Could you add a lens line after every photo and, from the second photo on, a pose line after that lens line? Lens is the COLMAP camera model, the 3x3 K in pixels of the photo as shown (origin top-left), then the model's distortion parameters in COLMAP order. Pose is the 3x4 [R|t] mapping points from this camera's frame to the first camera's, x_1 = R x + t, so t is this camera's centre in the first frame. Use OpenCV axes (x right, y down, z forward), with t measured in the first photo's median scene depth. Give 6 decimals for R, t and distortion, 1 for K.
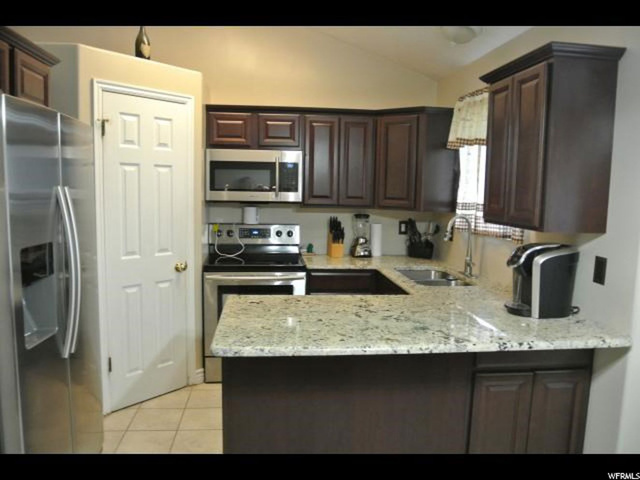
lens RADIAL K [[501.0, 0, 317.5], [0, 501.0, 240.0], [0, 0, 1]] dist [-0.077797, 0.008330]
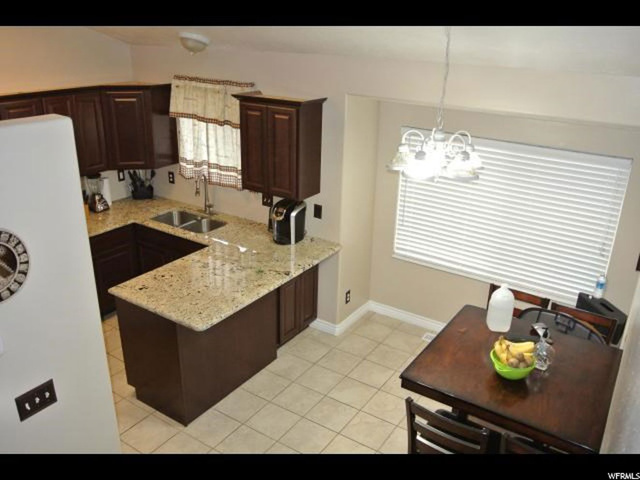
lens RADIAL K [[551.2, 0, 319.4], [0, 551.2, 242.4], [0, 0, 1]] dist [0.004270, 0.000234]
pose [[0.641393, -0.292211, 0.709385, -0.632681], [0.071549, 0.943379, 0.323908, -0.337123], [-0.763869, -0.156997, 0.625985, -0.235849]]
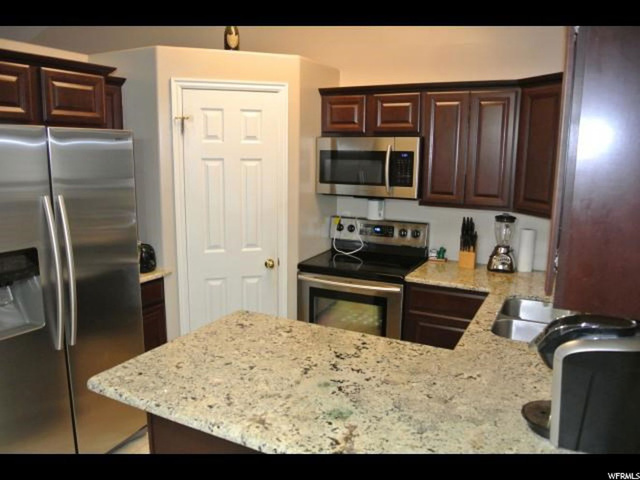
lens RADIAL K [[501.0, 0, 320.3], [0, 501.0, 238.3], [0, 0, 1]] dist [-0.077797, 0.008330]
pose [[0.827674, 0.088595, -0.554173, 0.343202], [-0.052984, 0.995386, 0.079999, -0.078744], [0.558703, -0.036851, 0.828549, 0.253502]]
